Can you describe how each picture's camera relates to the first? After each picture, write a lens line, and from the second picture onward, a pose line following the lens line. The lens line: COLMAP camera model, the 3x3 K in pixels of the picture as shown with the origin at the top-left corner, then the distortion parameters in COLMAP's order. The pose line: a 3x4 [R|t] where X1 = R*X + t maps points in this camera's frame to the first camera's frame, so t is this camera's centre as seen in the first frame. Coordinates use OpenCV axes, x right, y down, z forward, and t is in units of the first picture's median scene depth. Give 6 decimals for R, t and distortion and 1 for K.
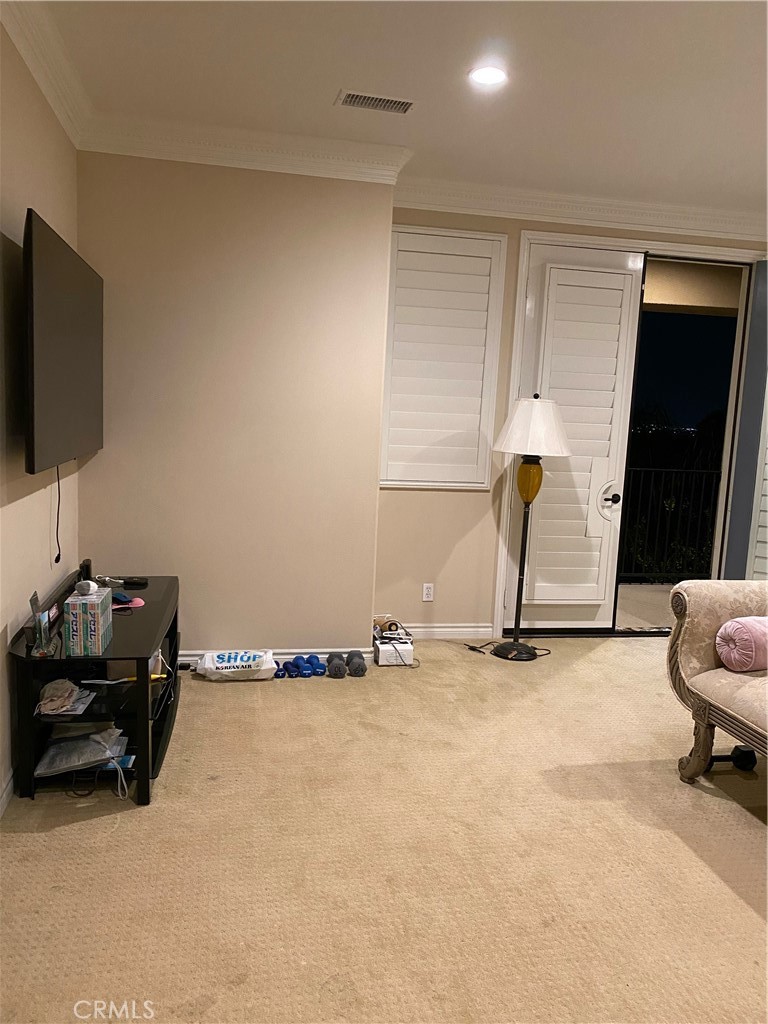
lens RADIAL K [[789.9, 0, 382.8], [0, 789.9, 512.5], [0, 0, 1]] dist [-0.005998, -0.002866]
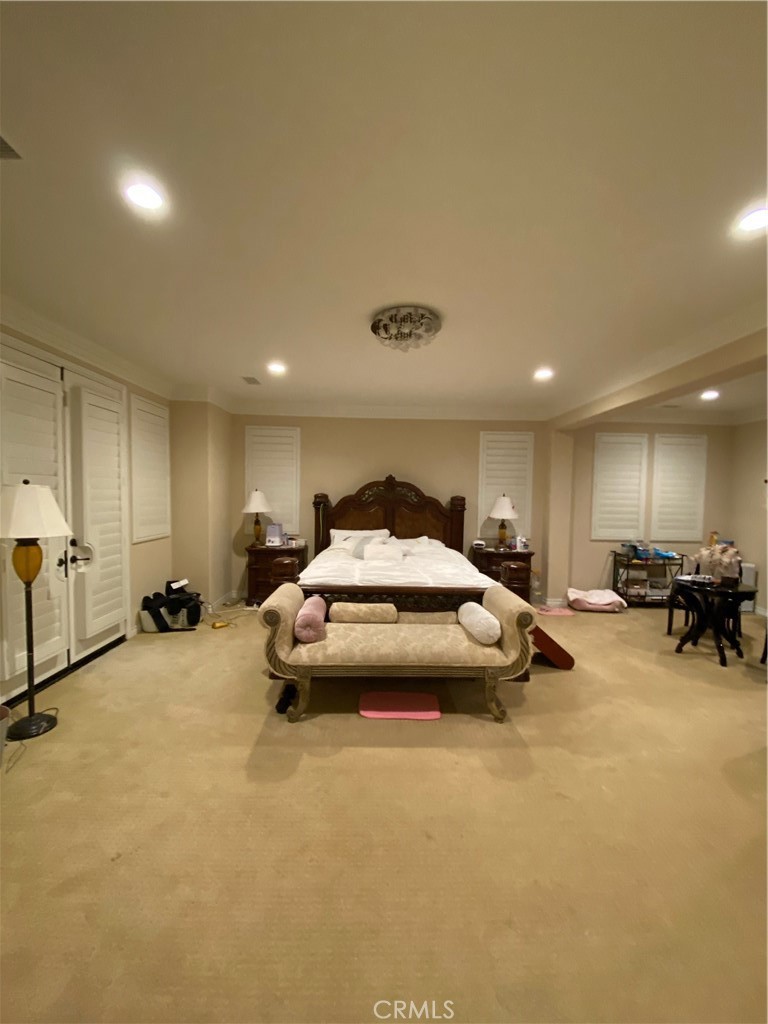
lens RADIAL K [[420.0, 0, 379.3], [0, 420.0, 513.3], [0, 0, 1]] dist [-0.000322, -0.000222]
pose [[0.192490, -0.087428, 0.977396, -0.270448], [0.128484, 0.989694, 0.063224, -0.079783], [-0.972851, 0.113410, 0.201740, 0.424450]]
